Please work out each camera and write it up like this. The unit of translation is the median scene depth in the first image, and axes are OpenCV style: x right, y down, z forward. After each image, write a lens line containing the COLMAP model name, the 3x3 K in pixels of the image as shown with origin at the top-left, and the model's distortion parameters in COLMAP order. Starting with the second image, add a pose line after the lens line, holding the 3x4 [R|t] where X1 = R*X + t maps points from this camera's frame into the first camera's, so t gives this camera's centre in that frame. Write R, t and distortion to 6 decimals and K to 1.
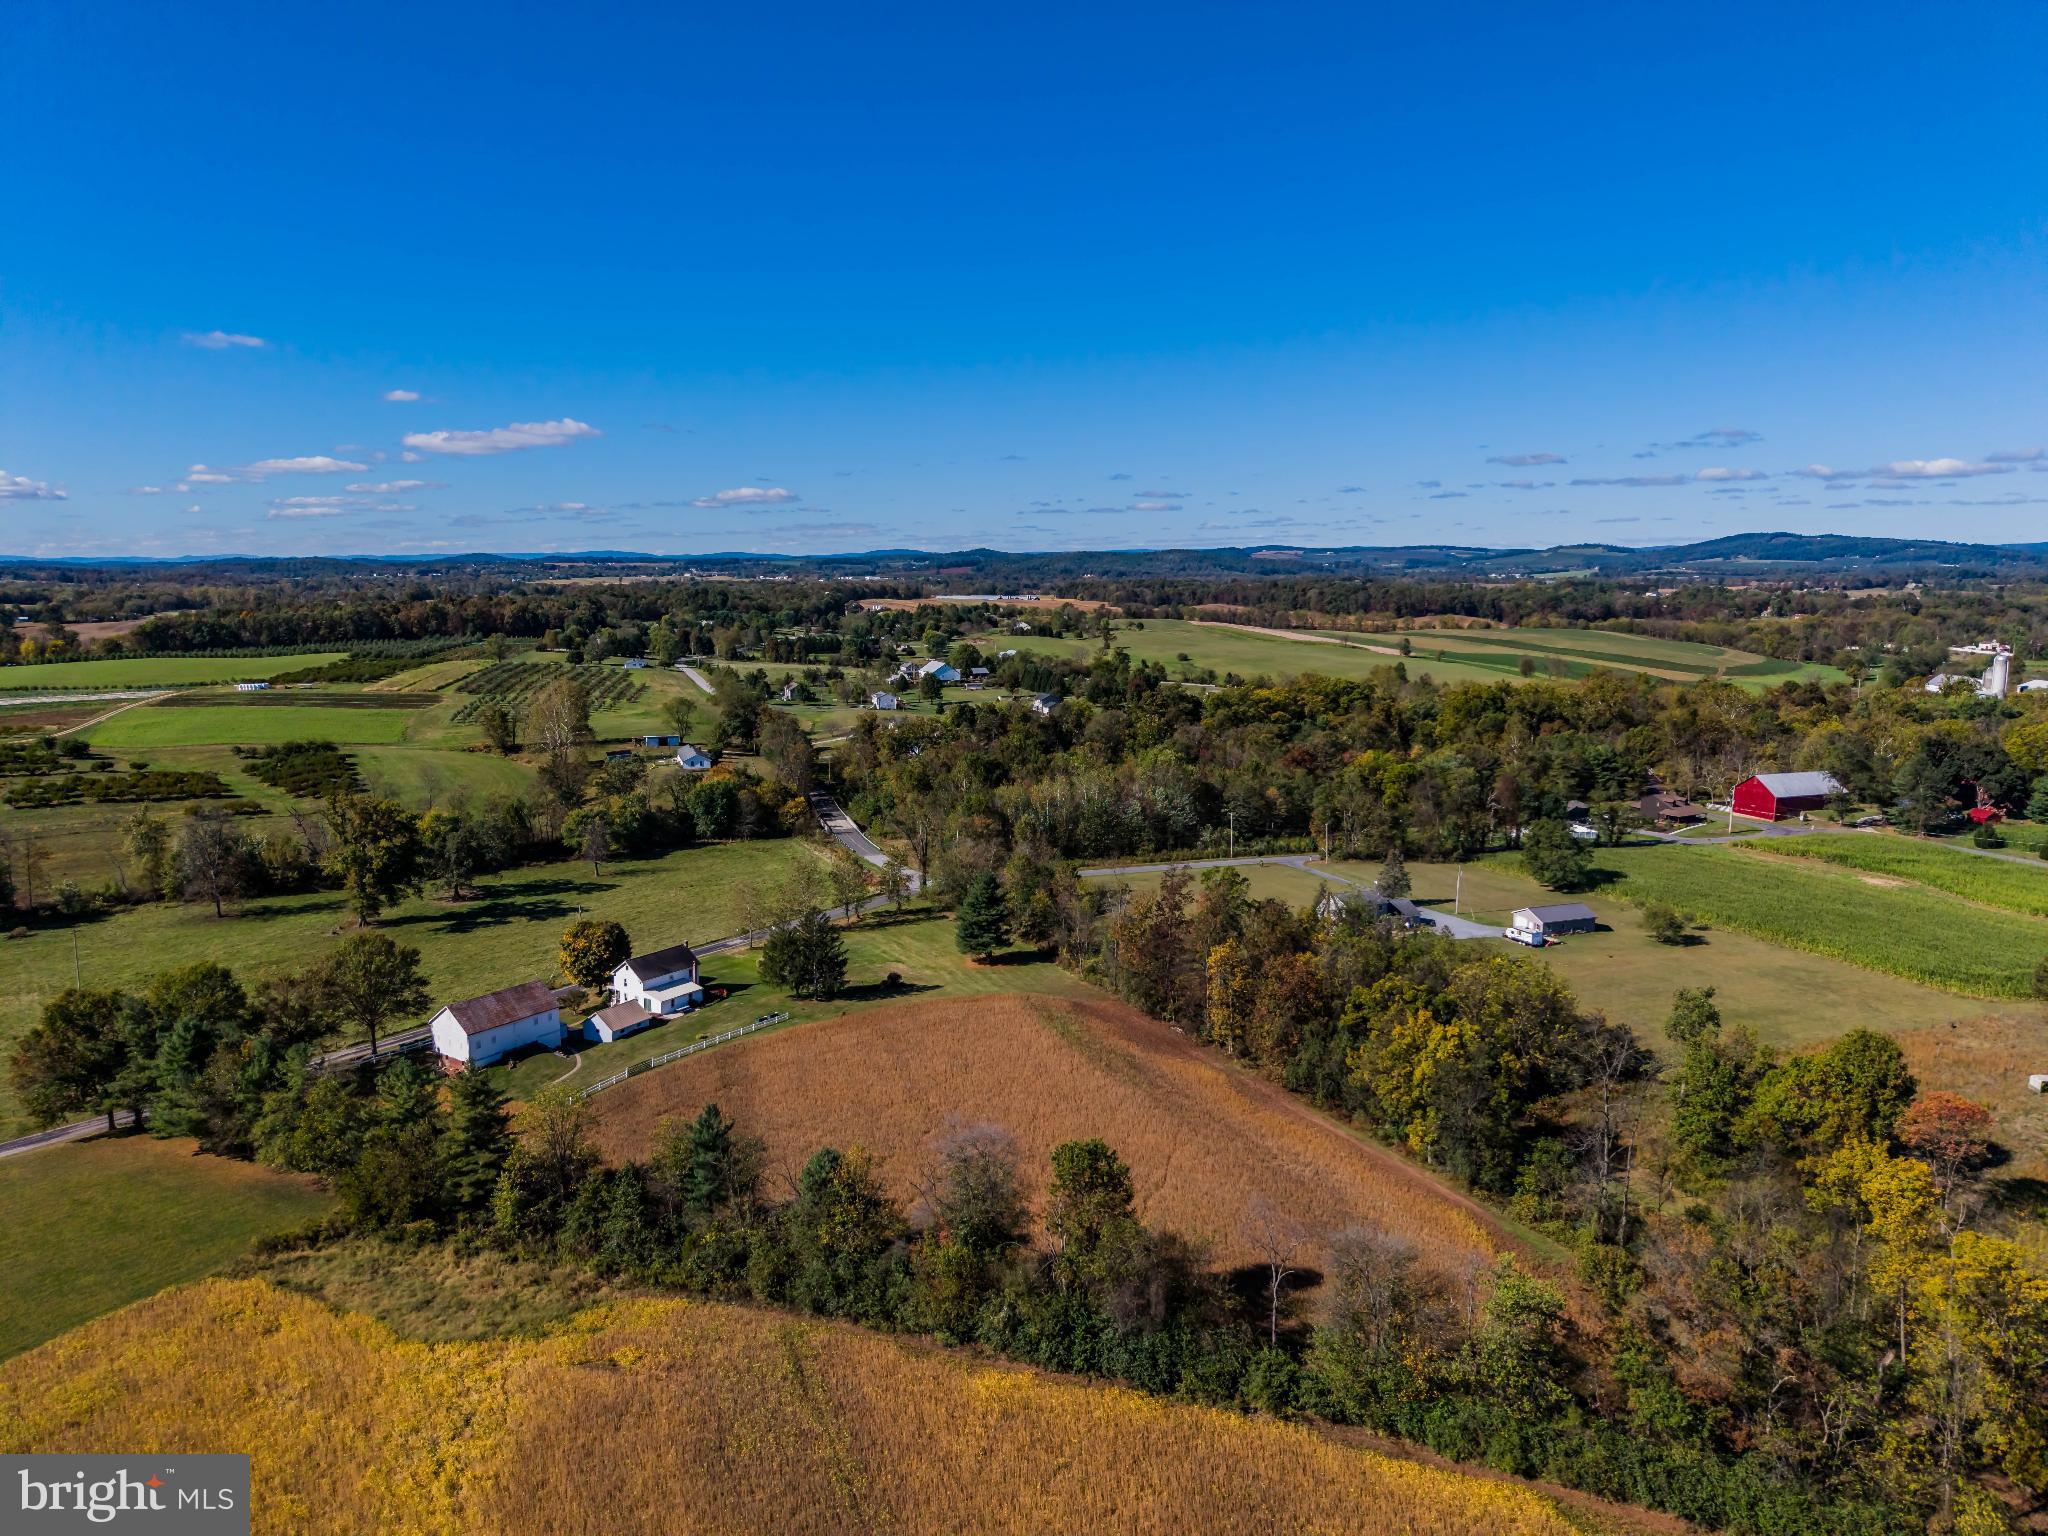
lens RADIAL K [[1364.9, 0, 1019.9], [0, 1364.9, 762.9], [0, 0, 1]] dist [0.037048, -0.035692]
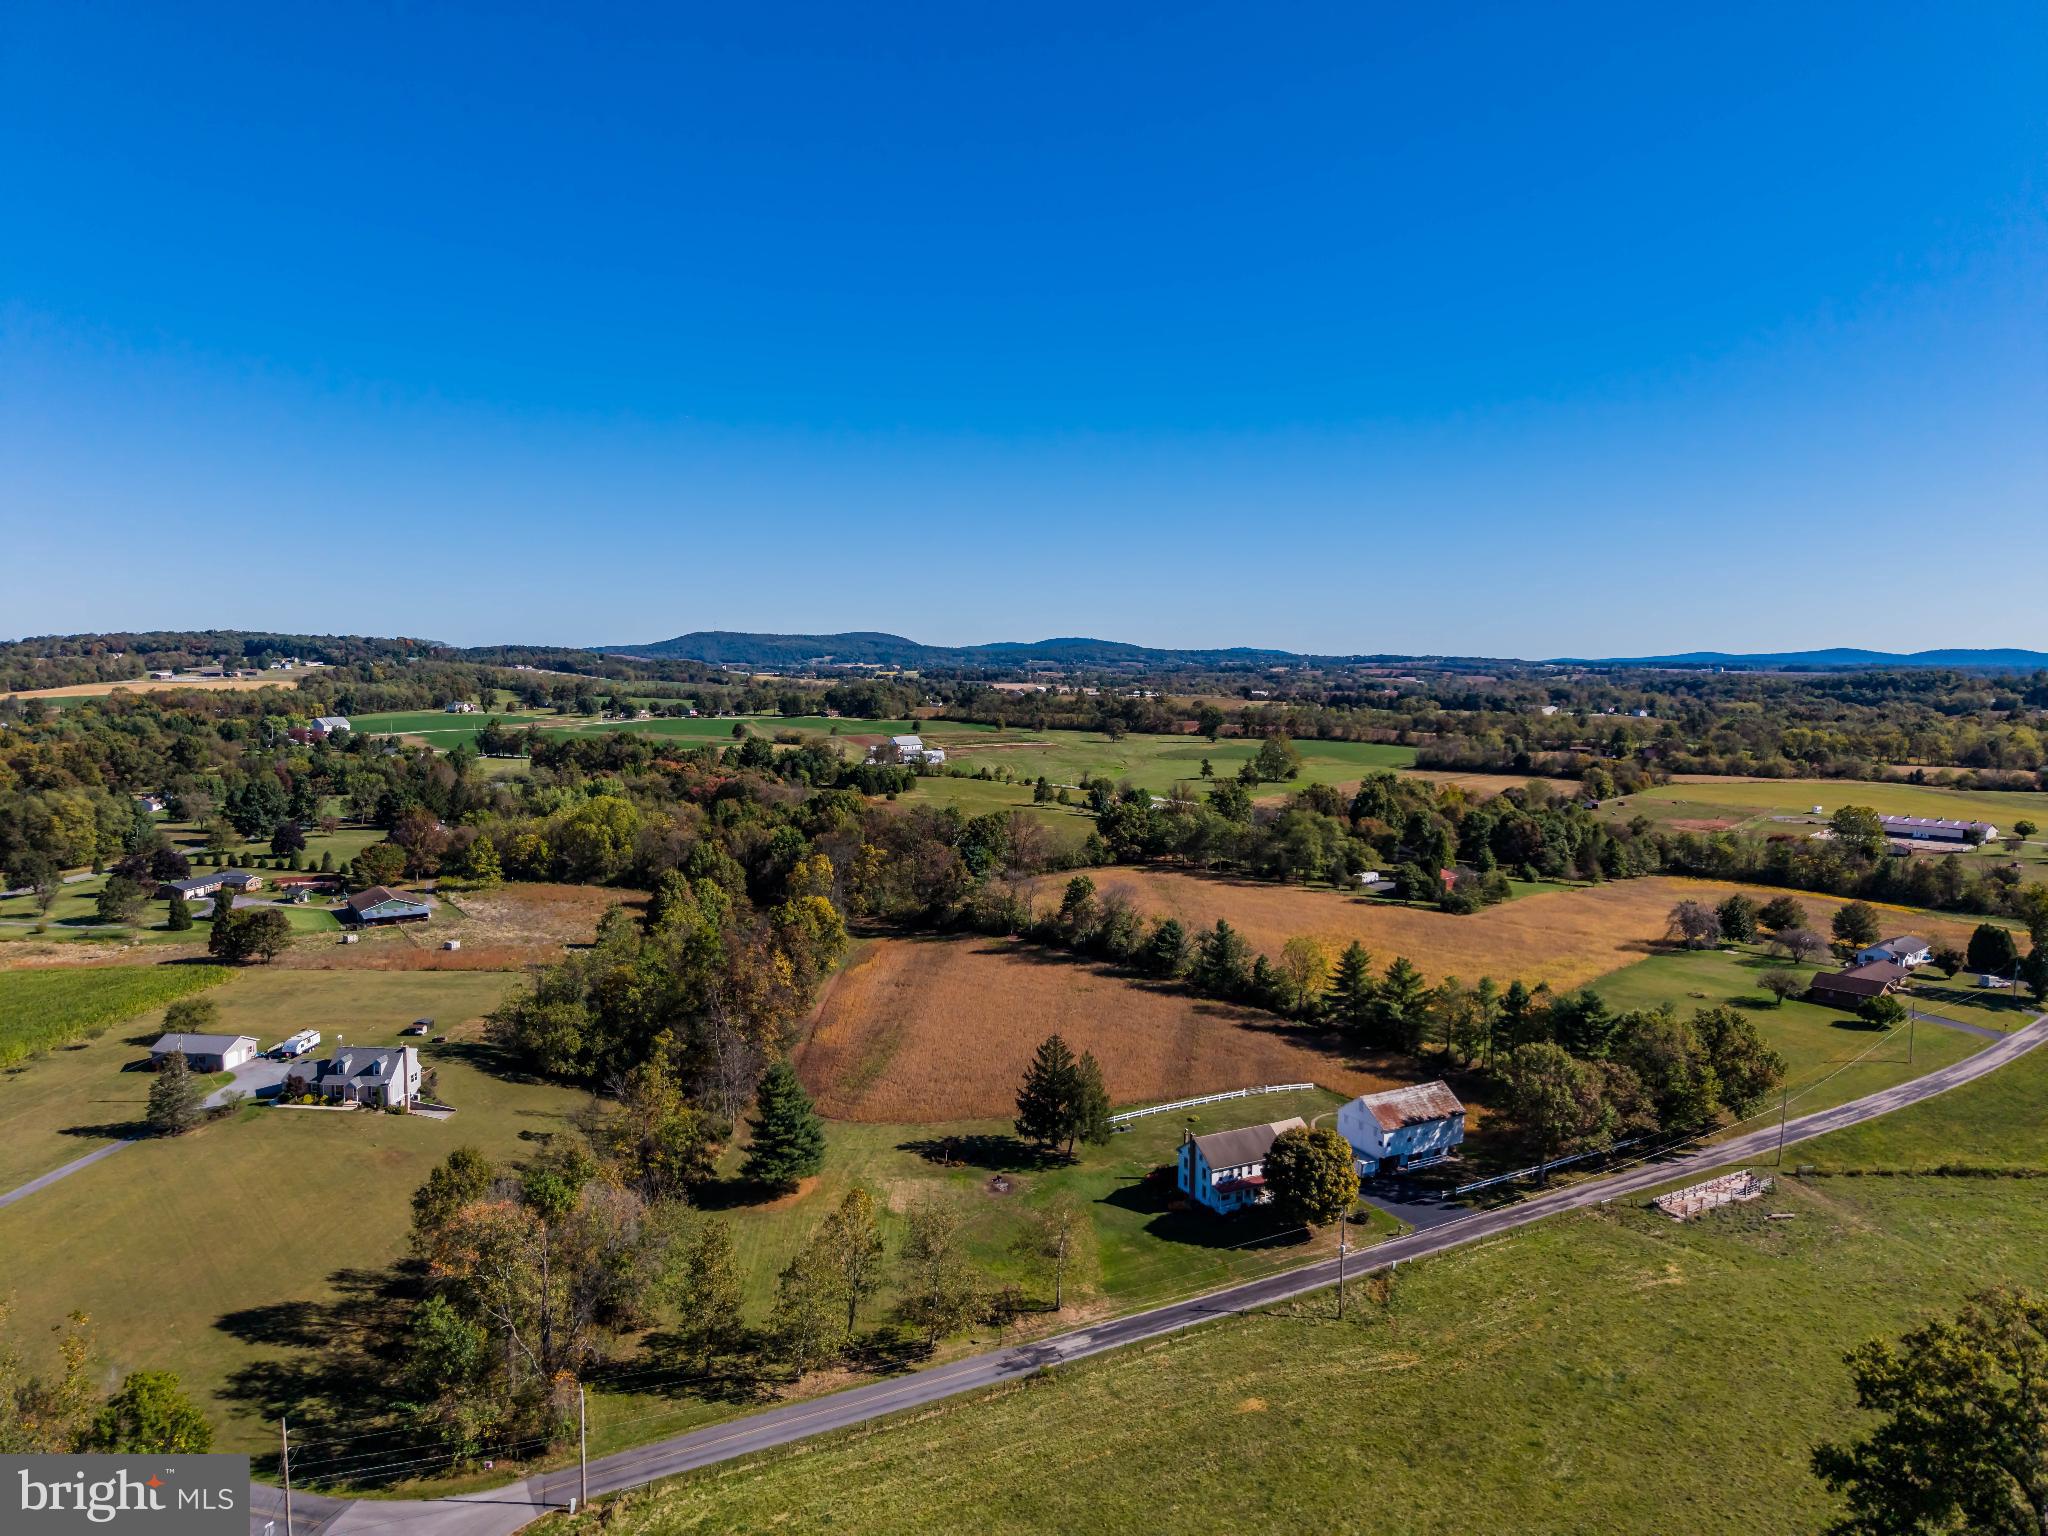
lens RADIAL K [[1364.9, 0, 1018.2], [0, 1364.9, 780.9], [0, 0, 1]] dist [0.037048, -0.035692]
pose [[-0.901310, -0.046279, 0.430696, -0.317649], [0.054475, 0.974273, 0.218687, -0.155075], [-0.429736, 0.220567, -0.875601, 1.111422]]
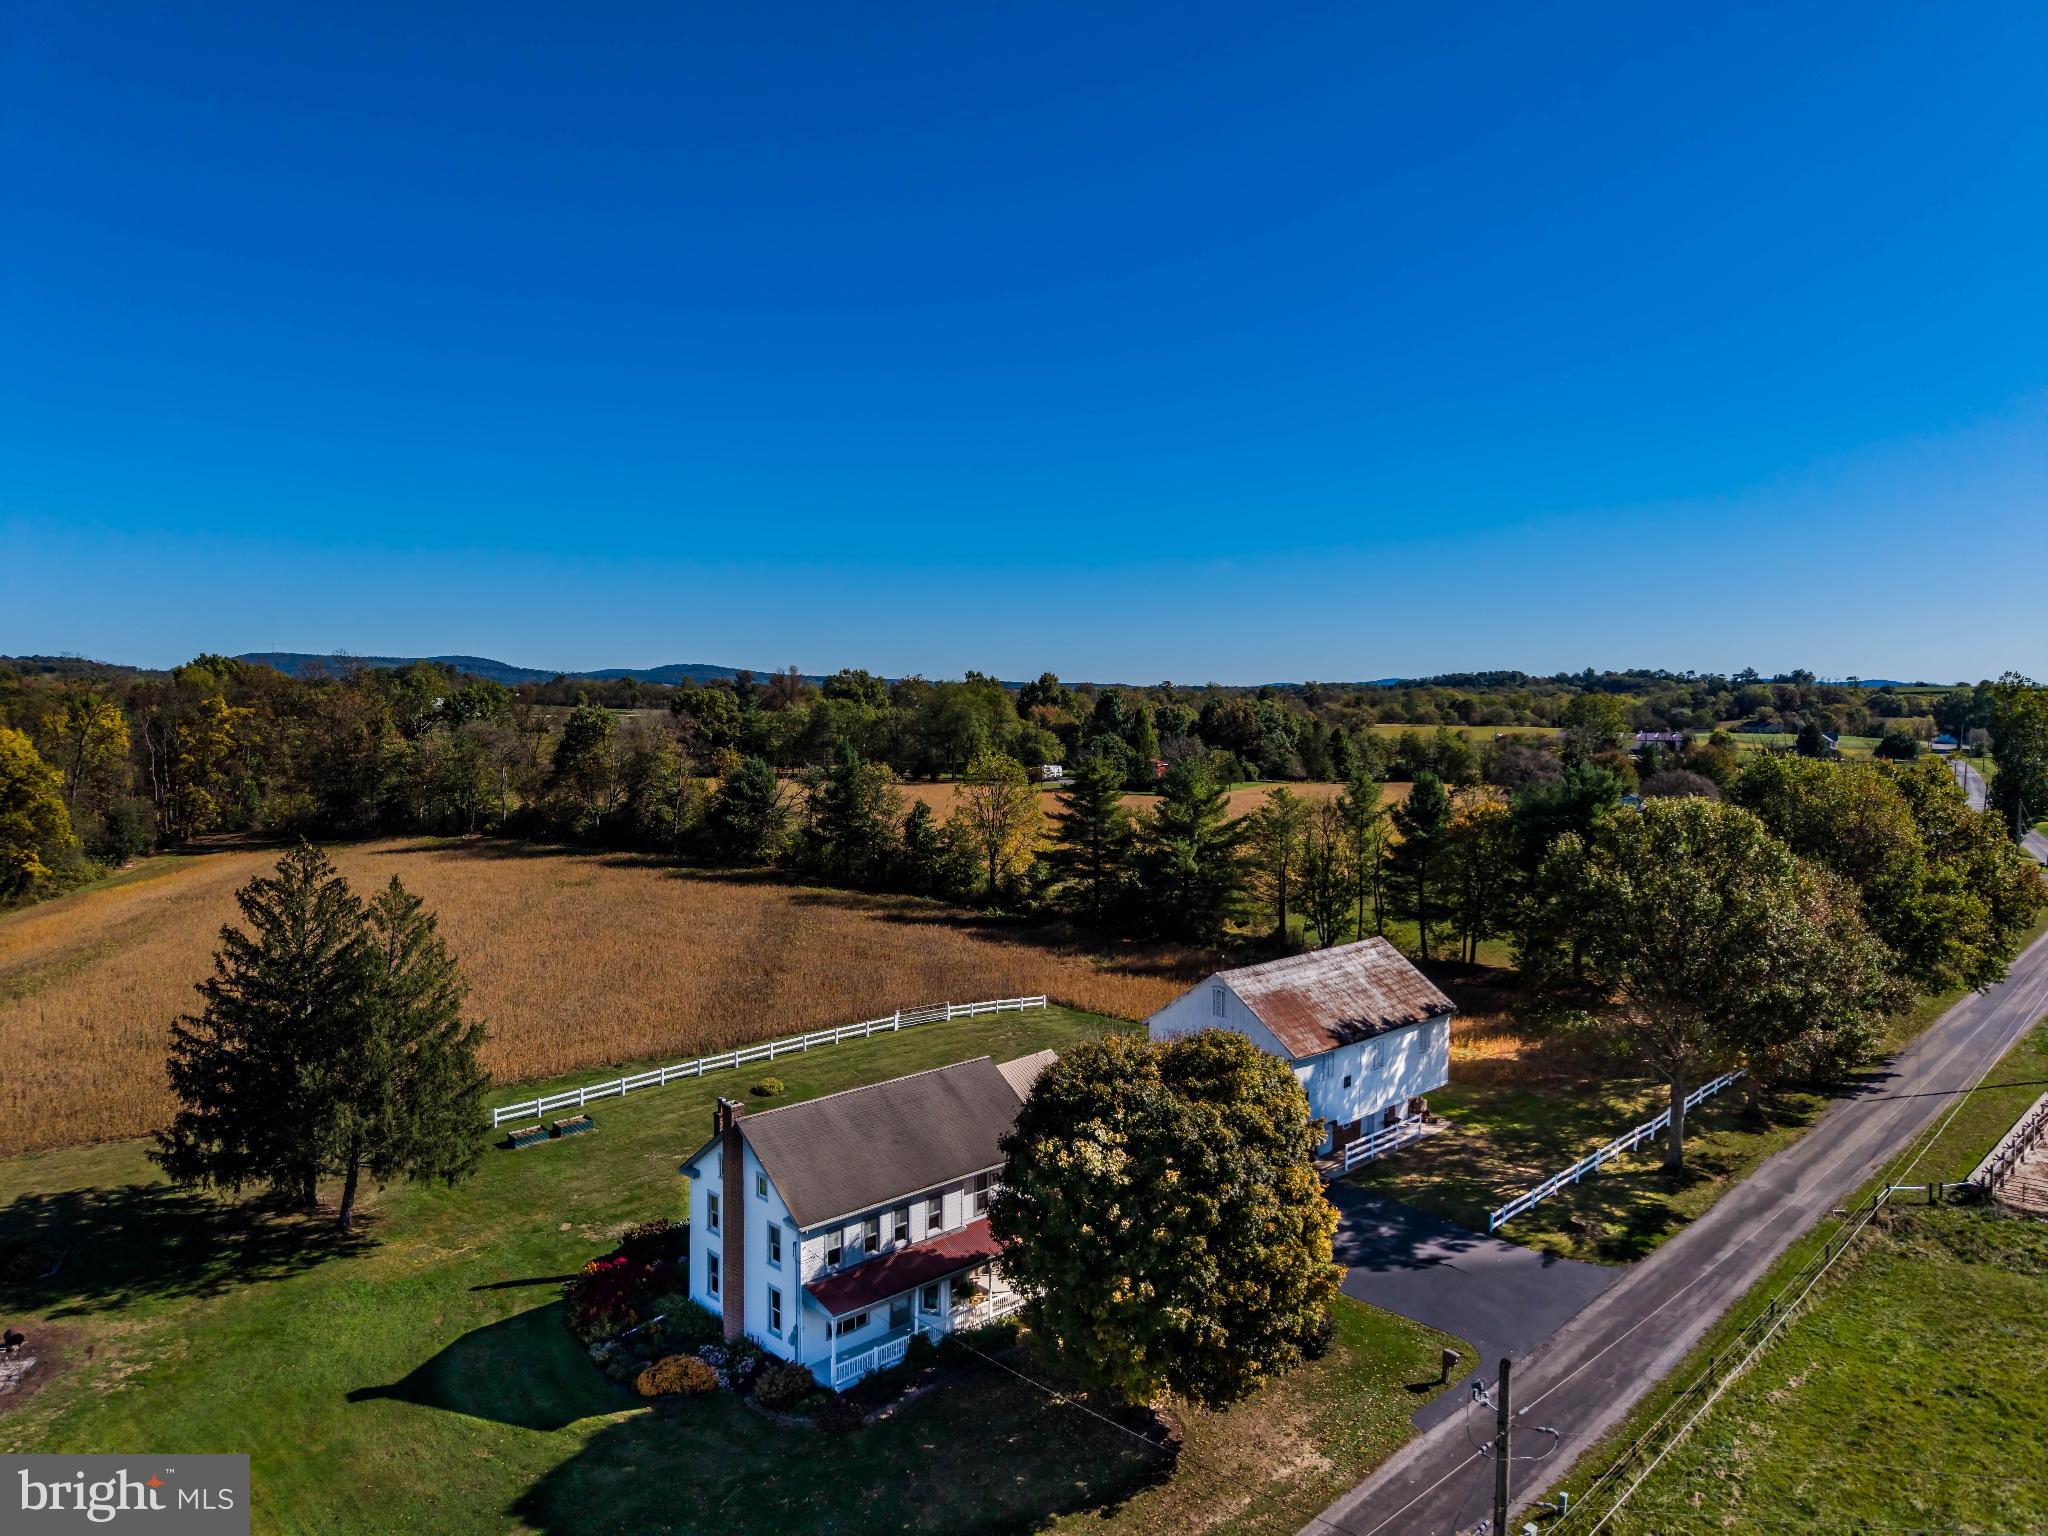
lens RADIAL K [[1364.9, 0, 1014.1], [0, 1364.9, 770.5], [0, 0, 1]] dist [0.037048, -0.035692]
pose [[-0.983991, -0.015924, 0.177504, -0.216723], [0.019867, 0.979992, 0.198044, 0.025810], [-0.177106, 0.198400, -0.963987, 0.792376]]
